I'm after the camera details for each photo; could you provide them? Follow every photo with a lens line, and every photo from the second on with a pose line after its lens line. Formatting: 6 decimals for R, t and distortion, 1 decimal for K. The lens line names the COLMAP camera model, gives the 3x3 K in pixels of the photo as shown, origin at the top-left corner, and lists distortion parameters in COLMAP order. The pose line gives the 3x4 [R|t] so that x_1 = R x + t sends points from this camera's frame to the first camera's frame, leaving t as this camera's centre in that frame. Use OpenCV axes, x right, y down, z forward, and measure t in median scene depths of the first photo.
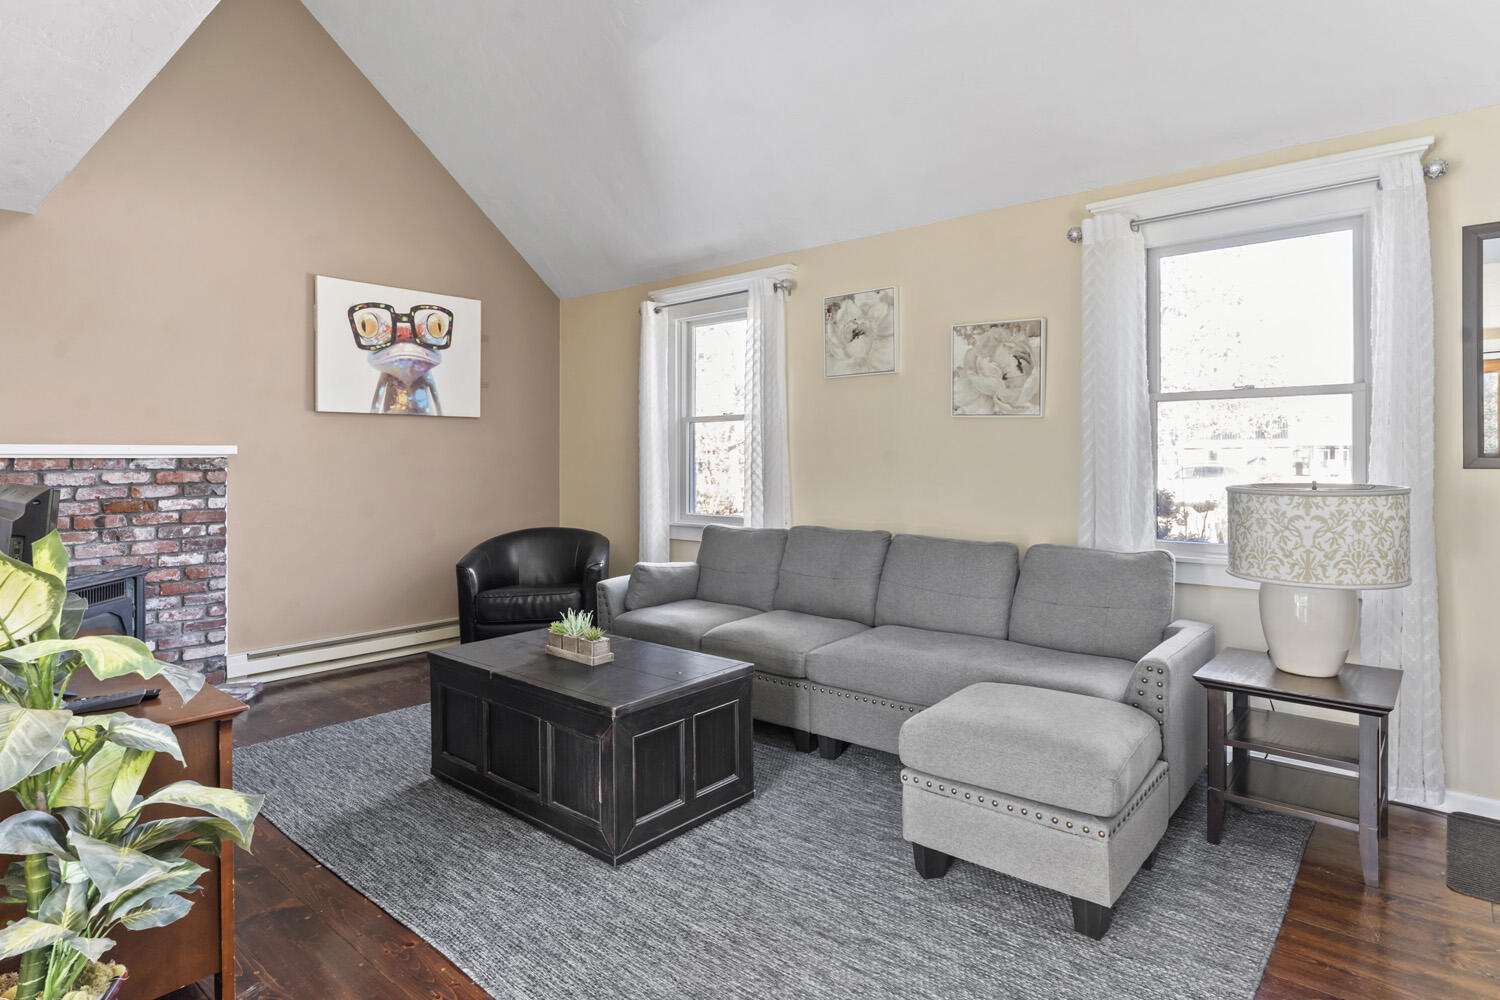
lens RADIAL K [[804.3, 0, 761.0], [0, 804.3, 468.2], [0, 0, 1]] dist [-0.021356, 0.004761]
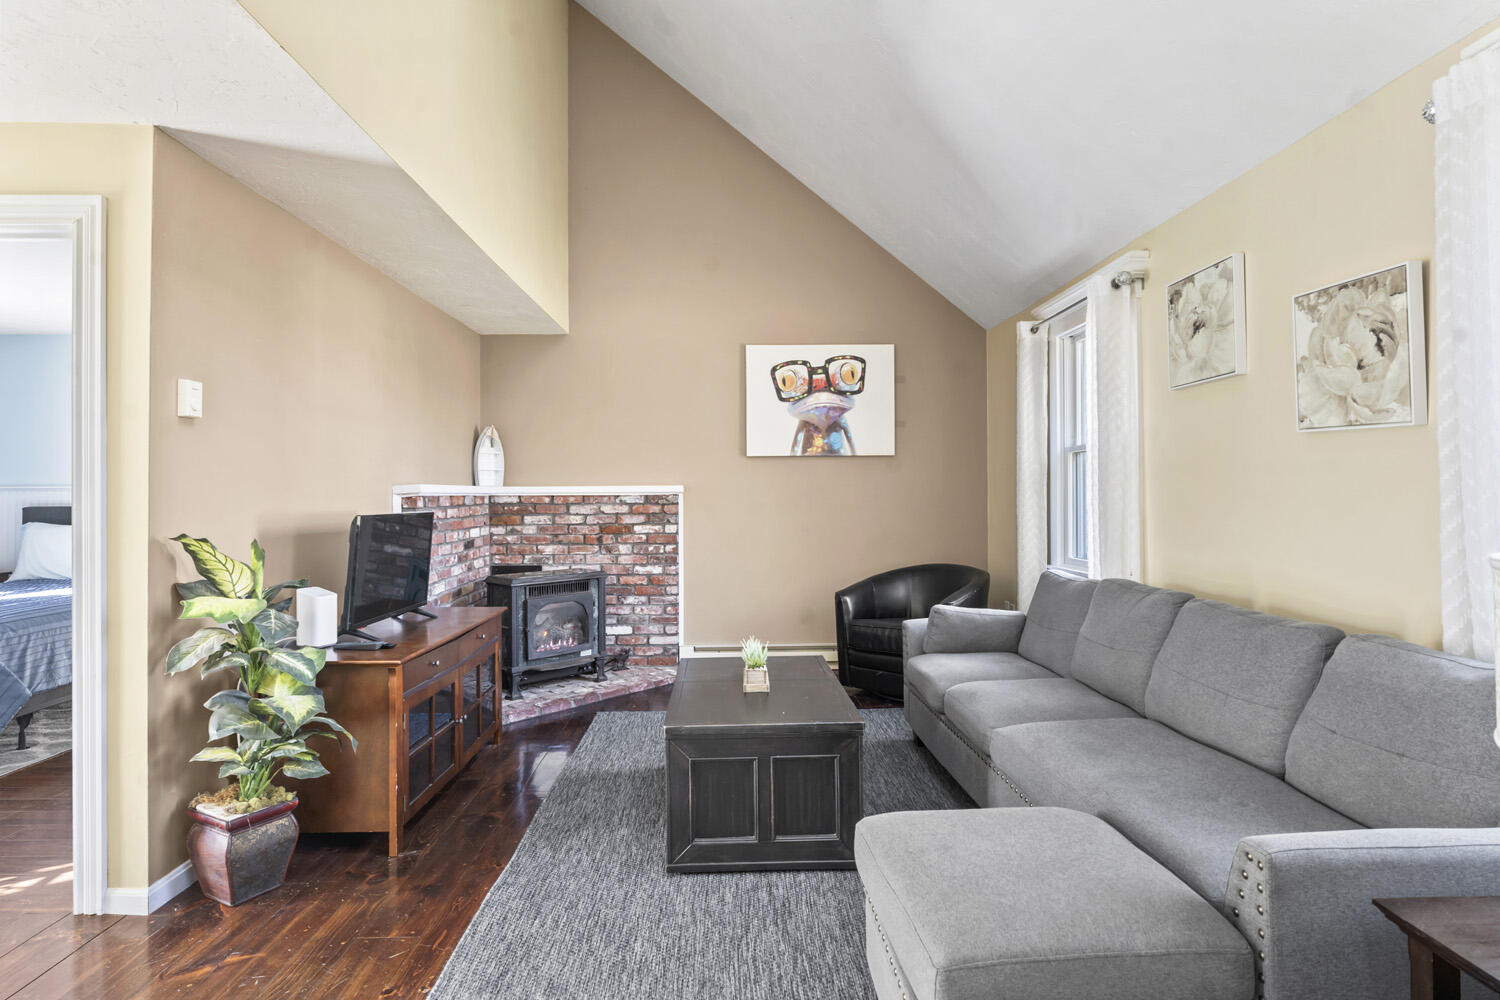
lens RADIAL K [[804.3, 0, 750.7], [0, 804.3, 497.6], [0, 0, 1]] dist [-0.021356, 0.004761]
pose [[0.672086, 0.000774, -0.740472, 0.405532], [-0.005831, 0.999974, -0.004248, -0.003513], [0.740450, 0.007173, 0.672073, 0.205365]]
